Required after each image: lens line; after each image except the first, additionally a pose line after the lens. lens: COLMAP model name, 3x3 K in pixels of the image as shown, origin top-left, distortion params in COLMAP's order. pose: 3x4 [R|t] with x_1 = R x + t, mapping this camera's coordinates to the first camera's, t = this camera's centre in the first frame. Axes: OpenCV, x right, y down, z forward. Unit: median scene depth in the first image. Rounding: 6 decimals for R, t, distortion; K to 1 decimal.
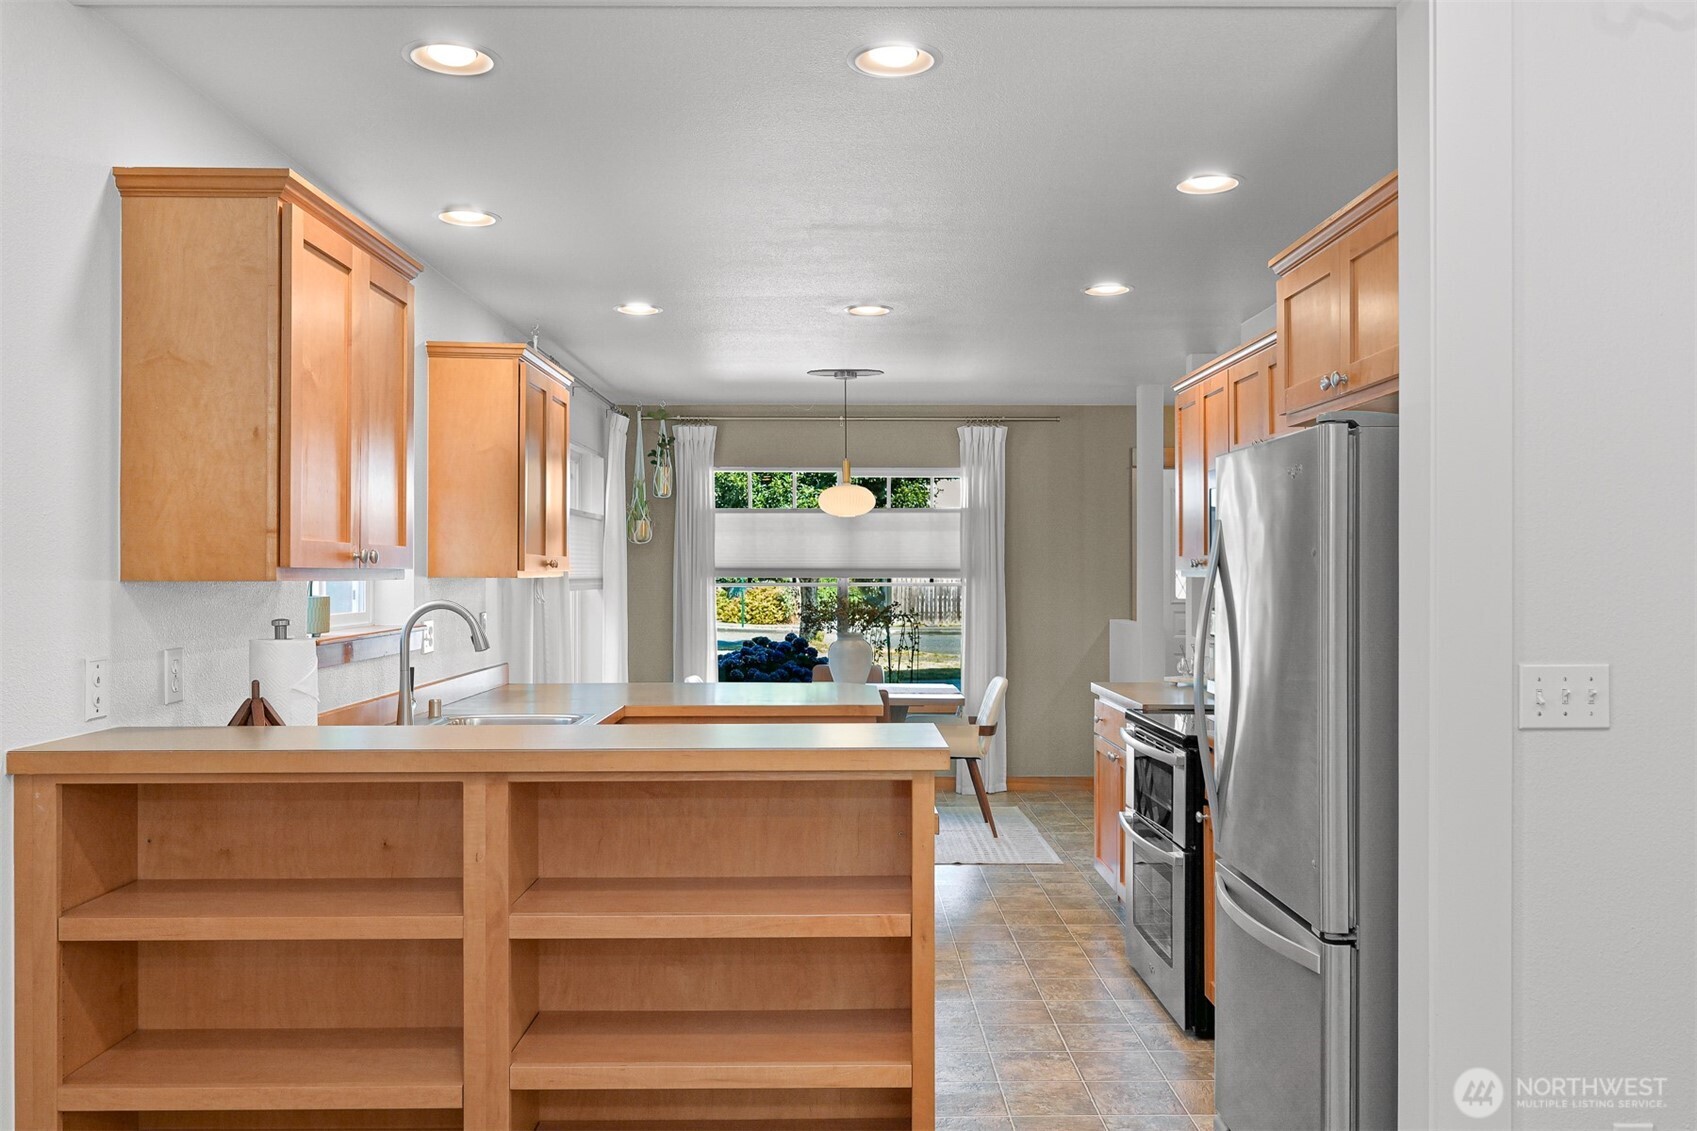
lens RADIAL K [[1337.7, 0, 848.5], [0, 1337.7, 565.5], [0, 0, 1]] dist [-0.001577, -0.001156]
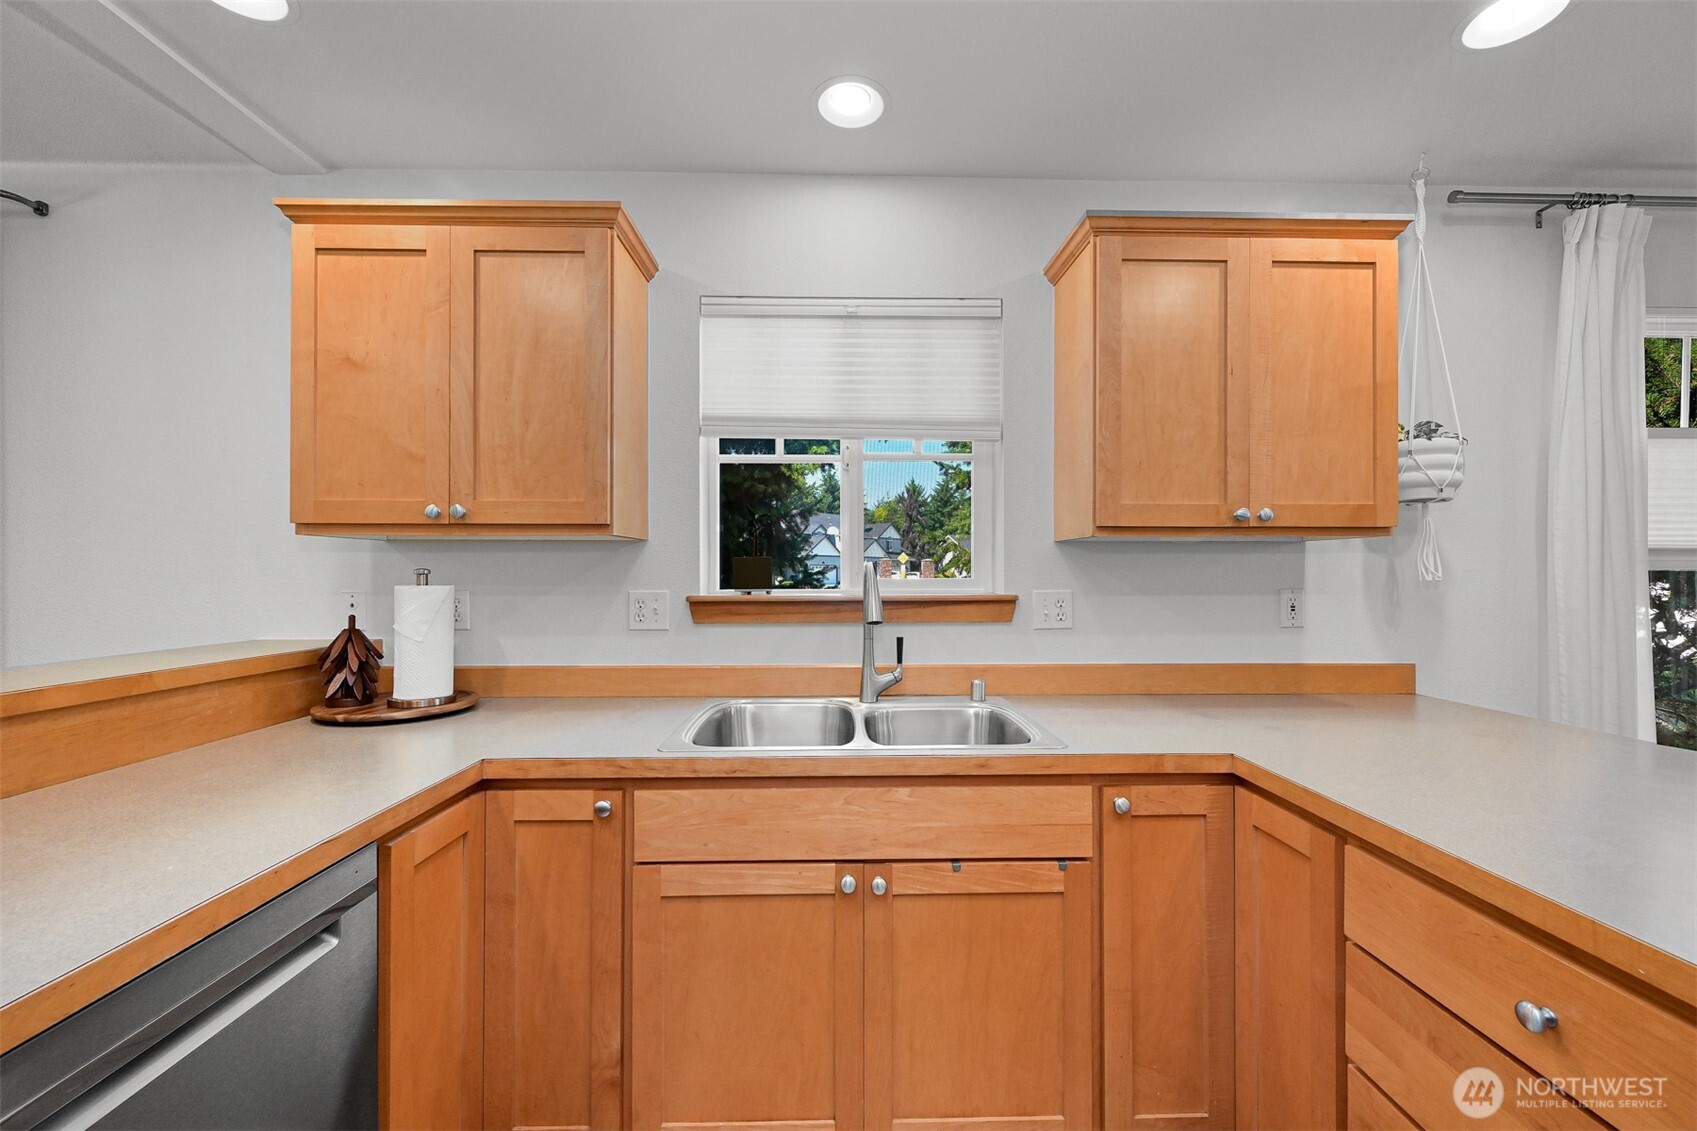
lens RADIAL K [[660.4, 0, 855.1], [0, 660.4, 568.6], [0, 0, 1]] dist [-0.000052, 0.000004]
pose [[0.020113, -0.004697, -0.999787, 0.198608], [0.003014, 0.999985, -0.004637, 0.046214], [0.999793, -0.002920, 0.020126, 1.463404]]
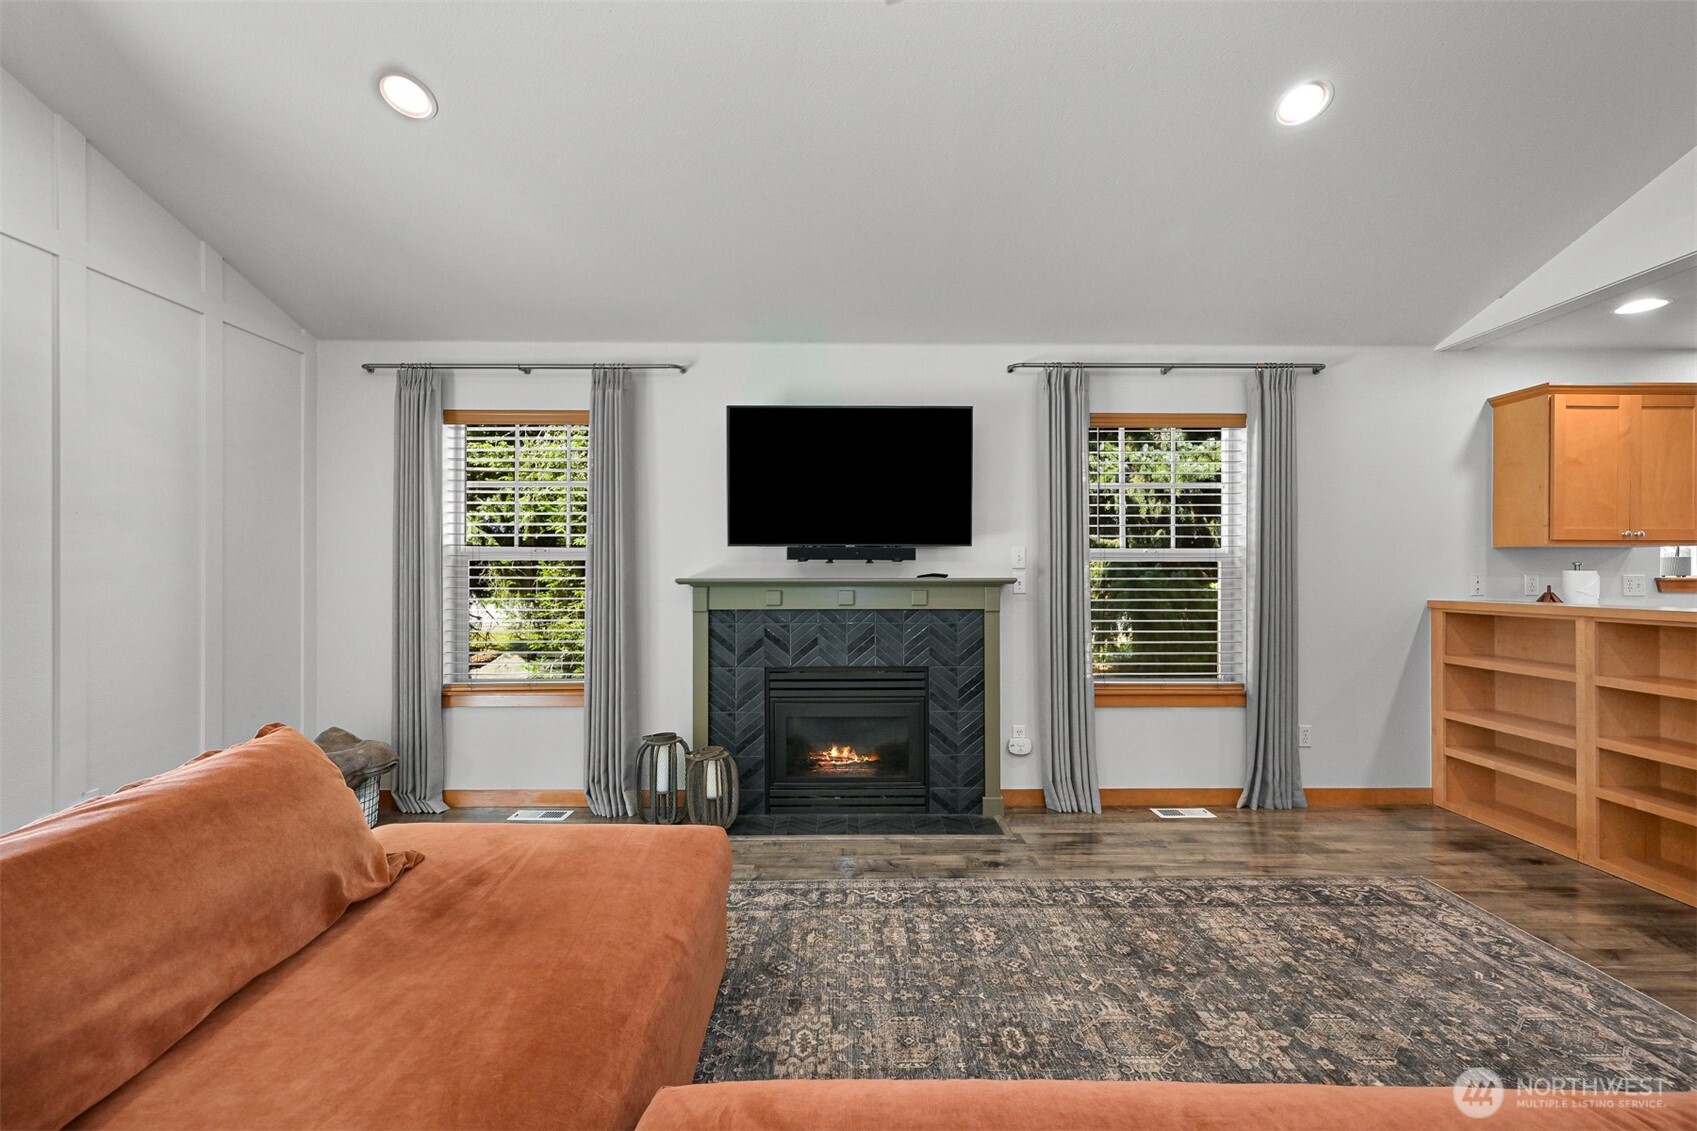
lens RADIAL K [[715.1, 0, 855.5], [0, 715.1, 569.2], [0, 0, 1]] dist [-0.001511, 0.000067]
pose [[0.007545, -0.002309, -0.999969, 0.907797], [0.003292, 0.999992, -0.002284, 0.055943], [0.999966, -0.003275, 0.007553, -0.322637]]
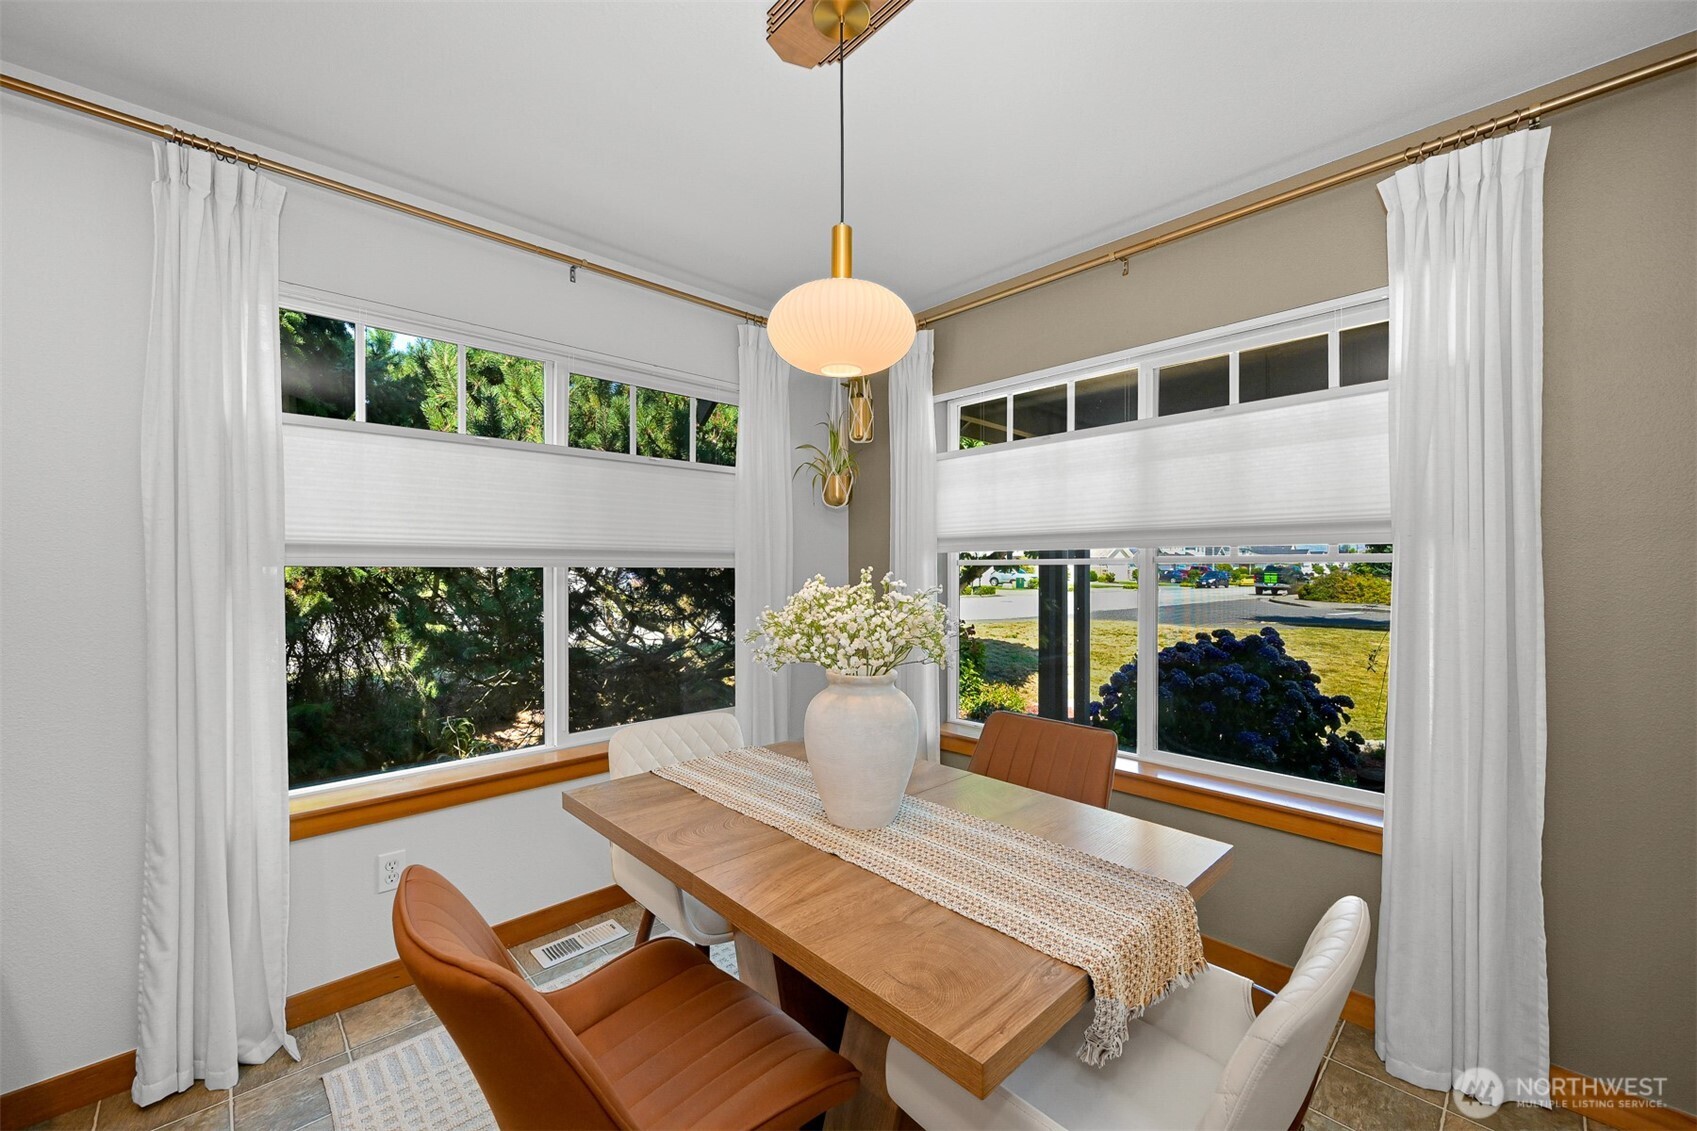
lens RADIAL K [[660.4, 0, 855.1], [0, 660.4, 568.6], [0, 0, 1]] dist [-0.000052, 0.000004]
pose [[0.695083, -0.000741, -0.718930, 0.385415], [0.000984, 1.000000, -0.000079, 0.050221], [0.718929, -0.000653, 0.695083, 2.291152]]
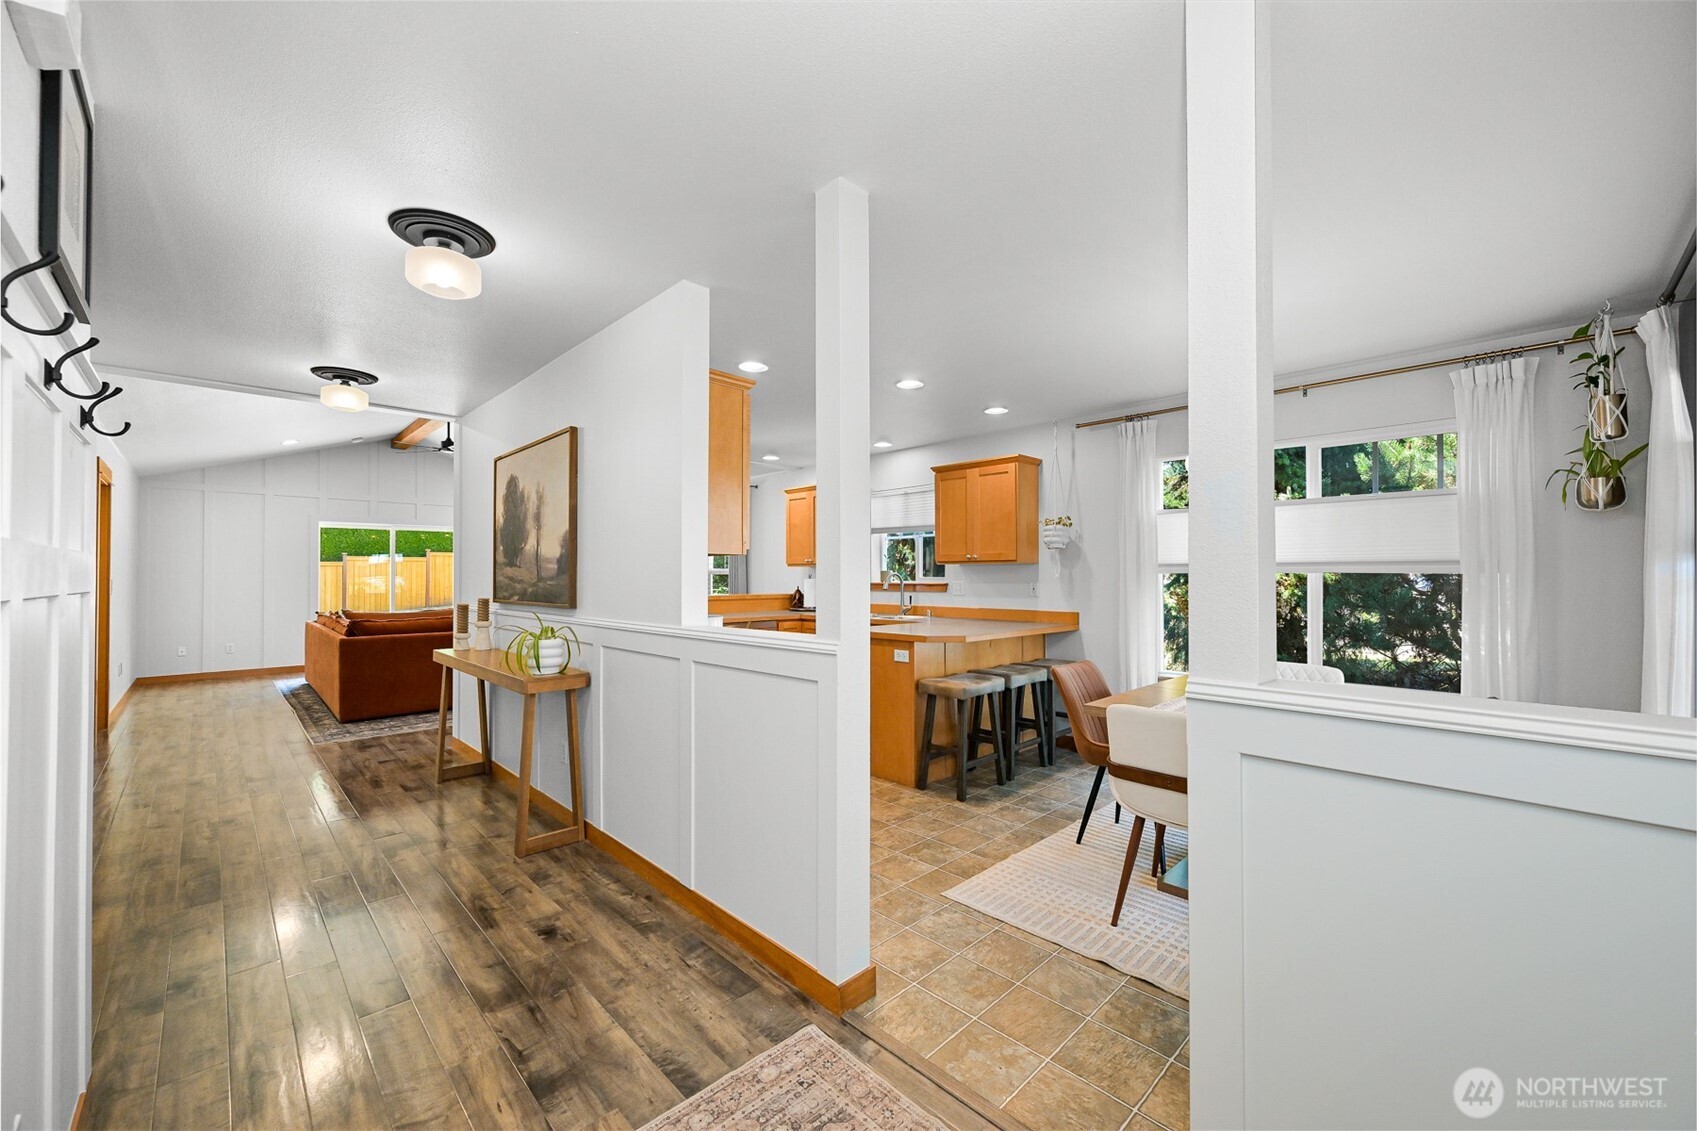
lens RADIAL K [[660.4, 0, 855.1], [0, 660.4, 568.6], [0, 0, 1]] dist [-0.000052, 0.000004]
pose [[-0.717806, -0.006566, -0.696212, 1.186068], [0.003588, 0.999907, -0.013130, 0.052816], [0.696234, -0.011923, -0.717716, 2.991702]]
